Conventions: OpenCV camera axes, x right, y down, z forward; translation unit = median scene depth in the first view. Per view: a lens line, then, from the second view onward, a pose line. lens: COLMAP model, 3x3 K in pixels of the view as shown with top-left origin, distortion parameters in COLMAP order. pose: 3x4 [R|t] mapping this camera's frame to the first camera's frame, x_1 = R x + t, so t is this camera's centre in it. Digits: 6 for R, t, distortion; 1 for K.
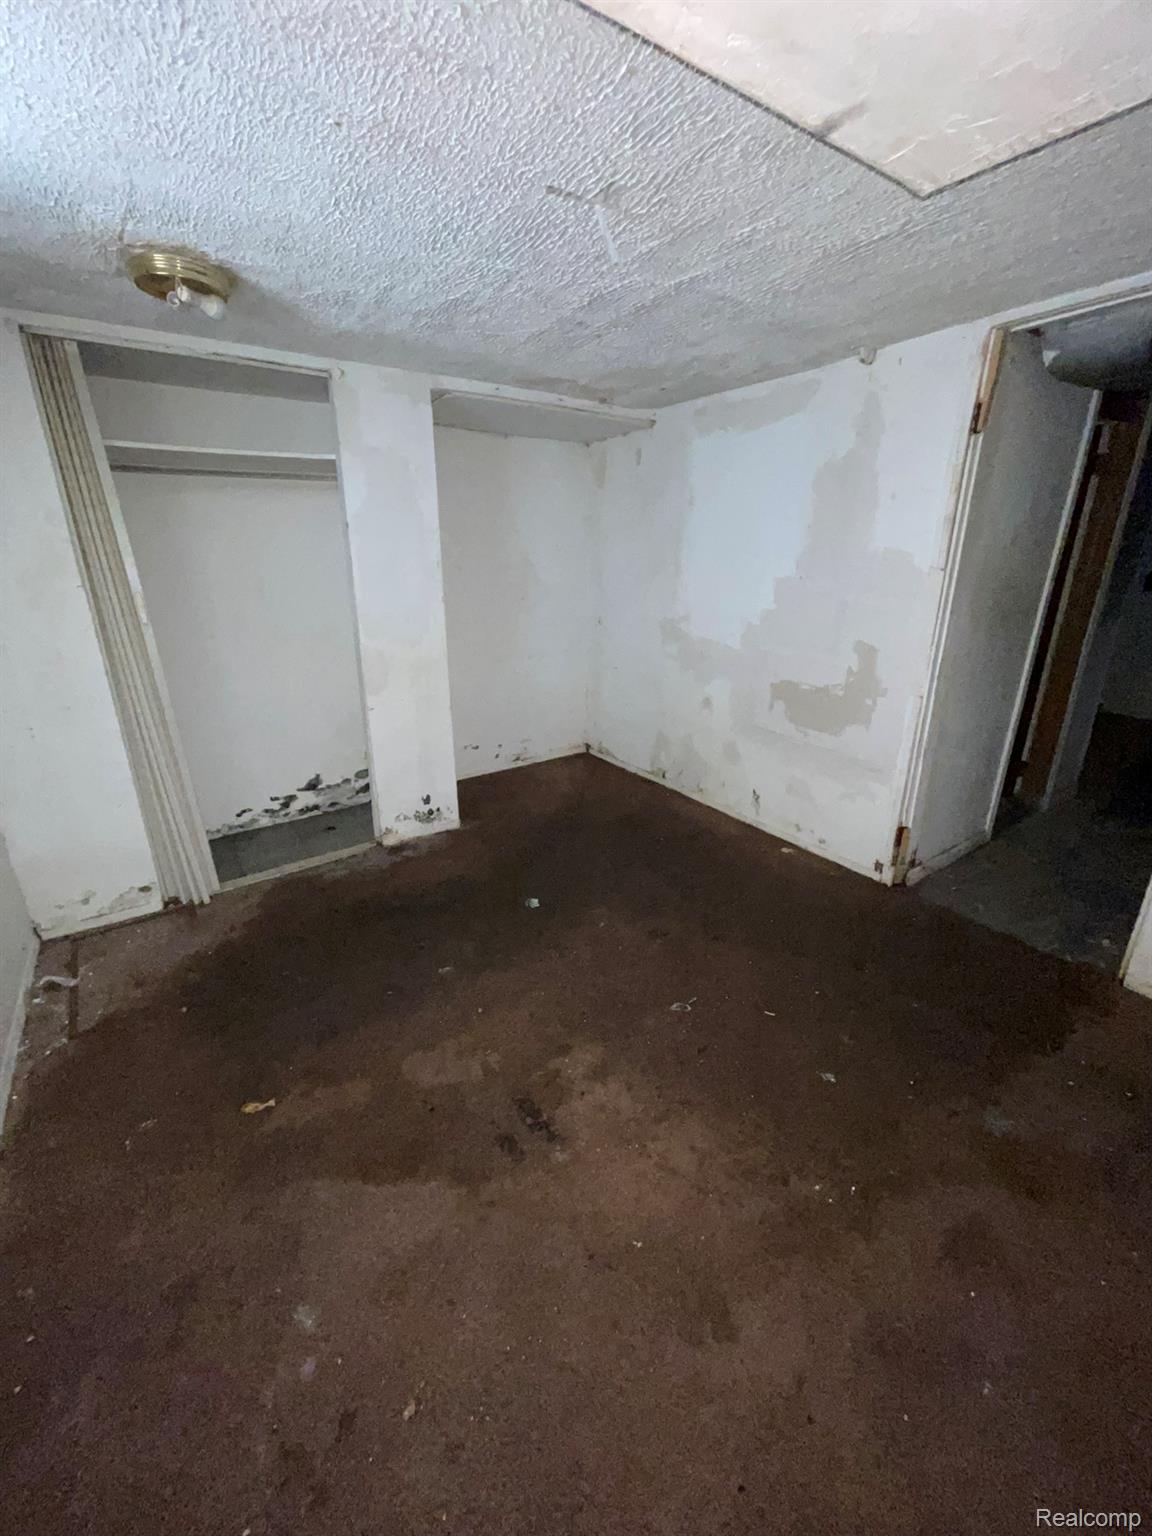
lens RADIAL K [[618.3, 0, 576.1], [0, 618.3, 767.8], [0, 0, 1]] dist [-0.002960, 0.000755]
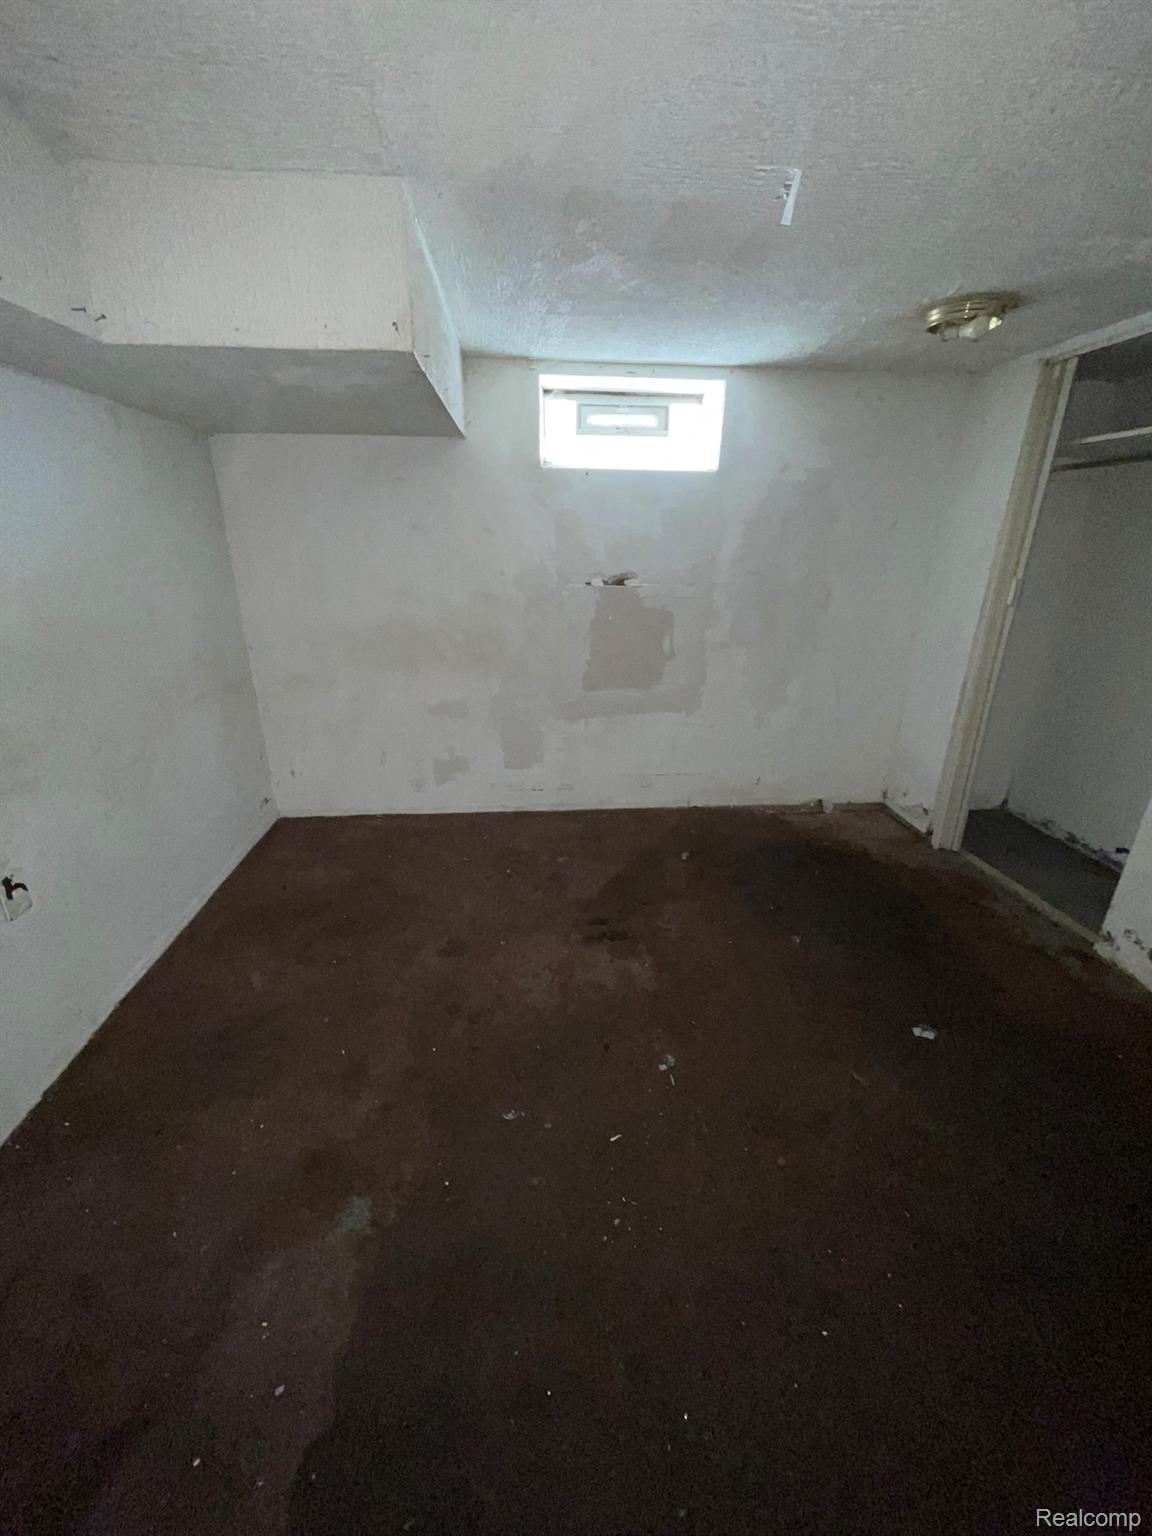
lens RADIAL K [[618.3, 0, 570.8], [0, 618.3, 777.0], [0, 0, 1]] dist [-0.002960, 0.000755]
pose [[-0.510379, 0.310847, -0.801802, 0.745335], [-0.291039, 0.814925, 0.501192, -0.317962], [0.809203, 0.489154, -0.325452, 0.886146]]
